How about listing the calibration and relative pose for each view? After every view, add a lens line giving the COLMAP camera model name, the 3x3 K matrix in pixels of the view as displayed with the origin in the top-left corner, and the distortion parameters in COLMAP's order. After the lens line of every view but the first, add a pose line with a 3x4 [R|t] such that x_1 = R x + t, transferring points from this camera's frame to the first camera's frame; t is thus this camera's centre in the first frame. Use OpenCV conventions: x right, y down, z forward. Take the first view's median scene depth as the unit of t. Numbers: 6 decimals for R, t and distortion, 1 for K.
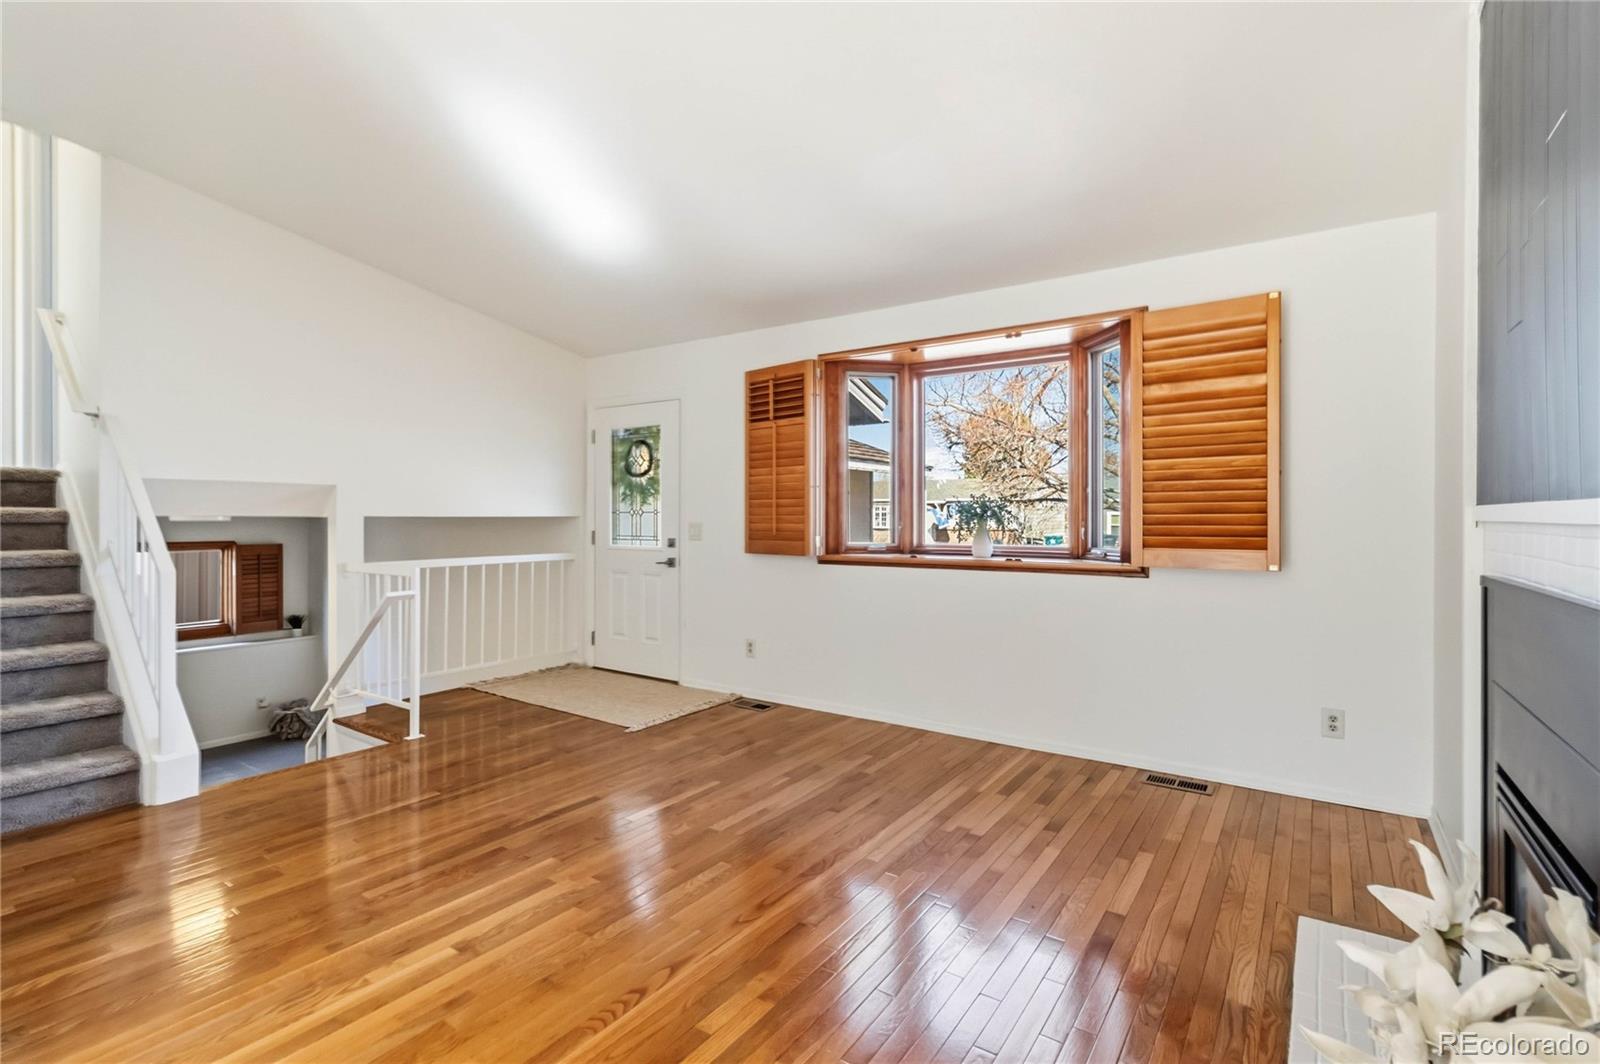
lens RADIAL K [[741.4, 0, 807.5], [0, 741.4, 525.1], [0, 0, 1]] dist [0.000710, -0.003157]
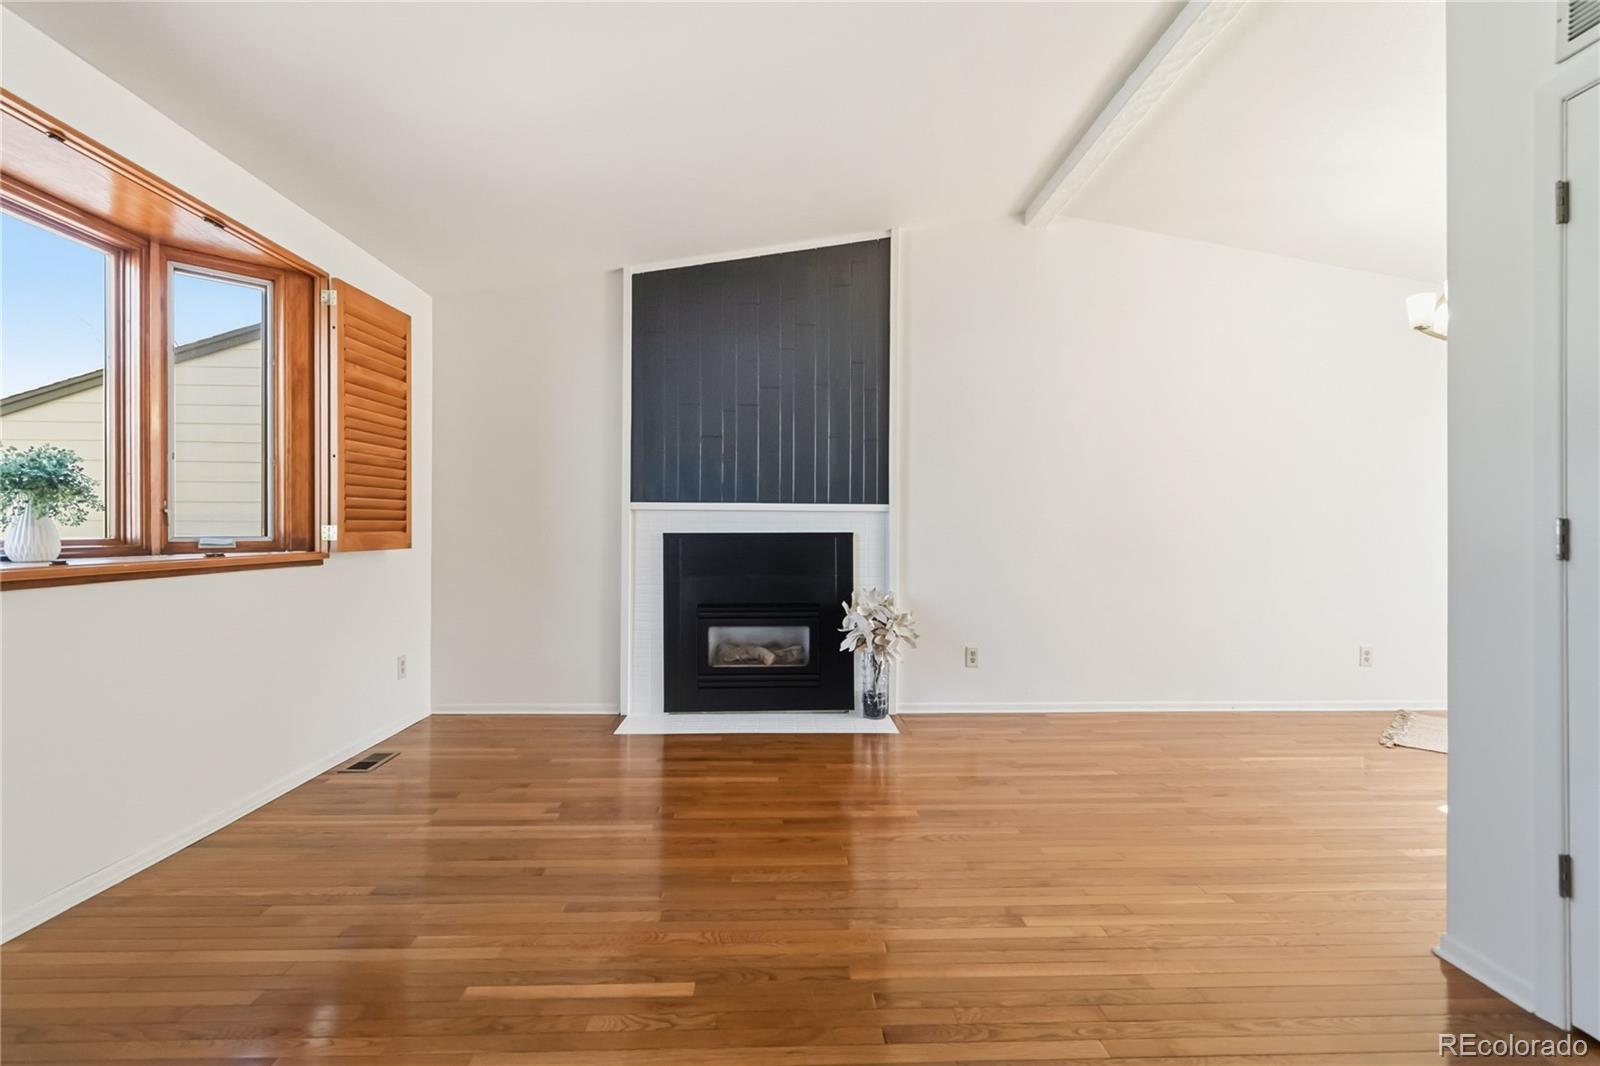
lens RADIAL K [[741.4, 0, 798.6], [0, 741.4, 540.3], [0, 0, 1]] dist [0.000710, -0.003157]
pose [[-0.588831, -0.019676, 0.808017, -0.566243], [0.000160, 0.999701, 0.024461, 0.015438], [-0.808256, 0.014533, -0.588651, 0.944446]]
